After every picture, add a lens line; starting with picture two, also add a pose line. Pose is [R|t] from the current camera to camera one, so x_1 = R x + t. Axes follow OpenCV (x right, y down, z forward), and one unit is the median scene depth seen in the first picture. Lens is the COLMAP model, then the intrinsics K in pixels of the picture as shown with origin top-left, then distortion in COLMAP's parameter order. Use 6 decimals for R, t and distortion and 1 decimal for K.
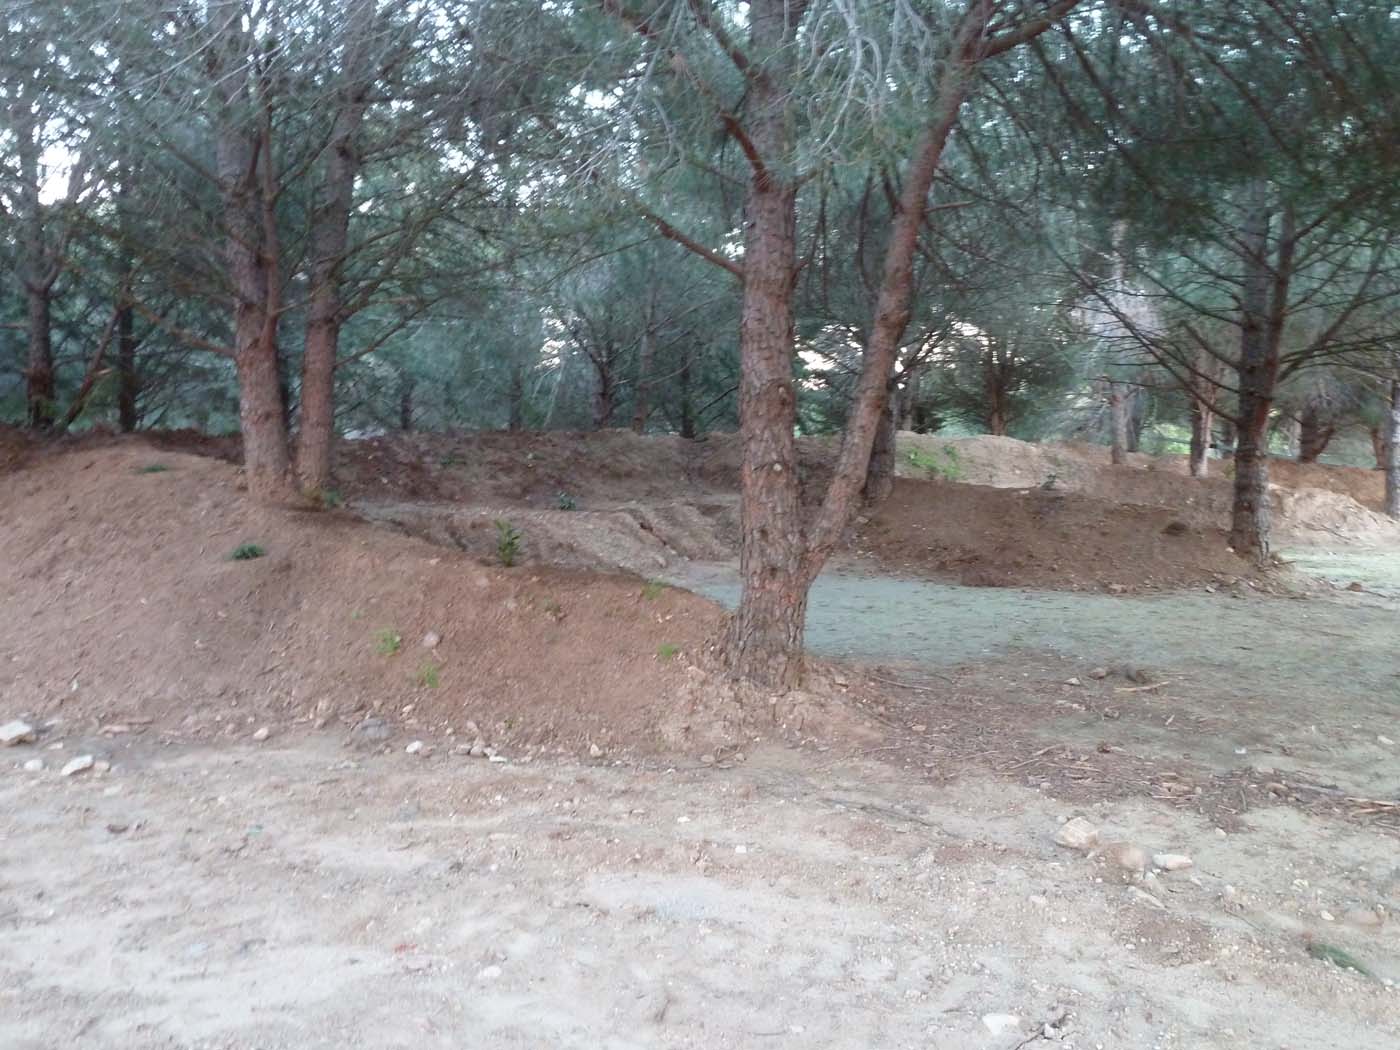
lens RADIAL K [[1030.8, 0, 707.8], [0, 1030.8, 500.3], [0, 0, 1]] dist [-0.051802, 0.027283]
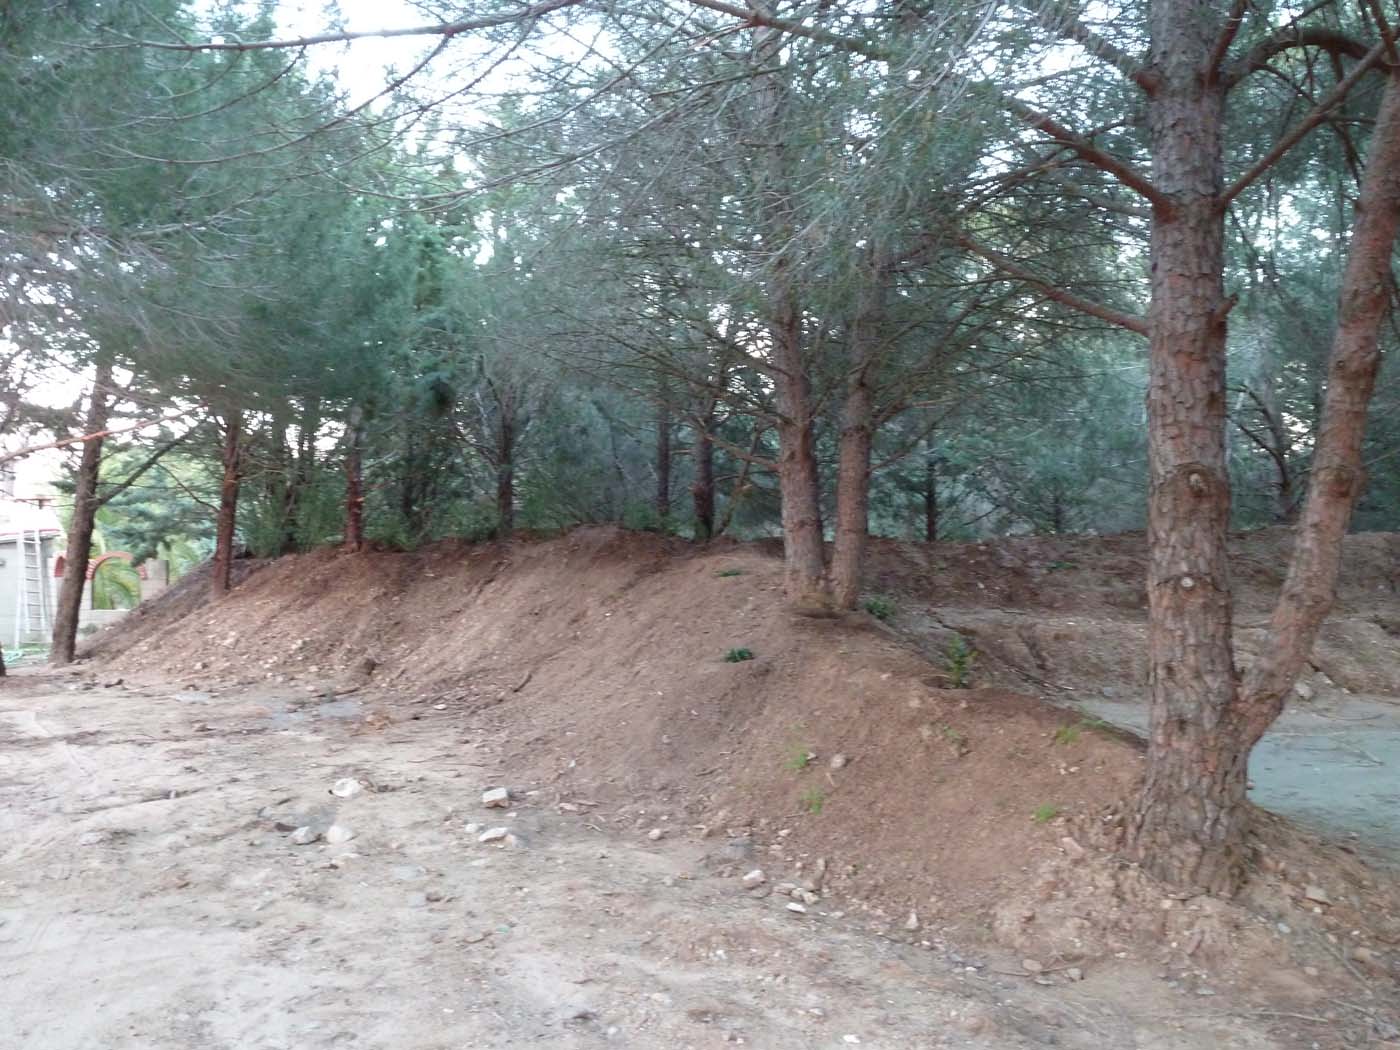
lens RADIAL K [[1030.8, 0, 707.8], [0, 1030.8, 500.3], [0, 0, 1]] dist [-0.051802, 0.027283]
pose [[0.755131, -0.038125, -0.654464, 0.286933], [-0.026053, 0.995774, -0.088067, -0.016940], [0.655056, 0.083553, 0.750946, 0.218608]]
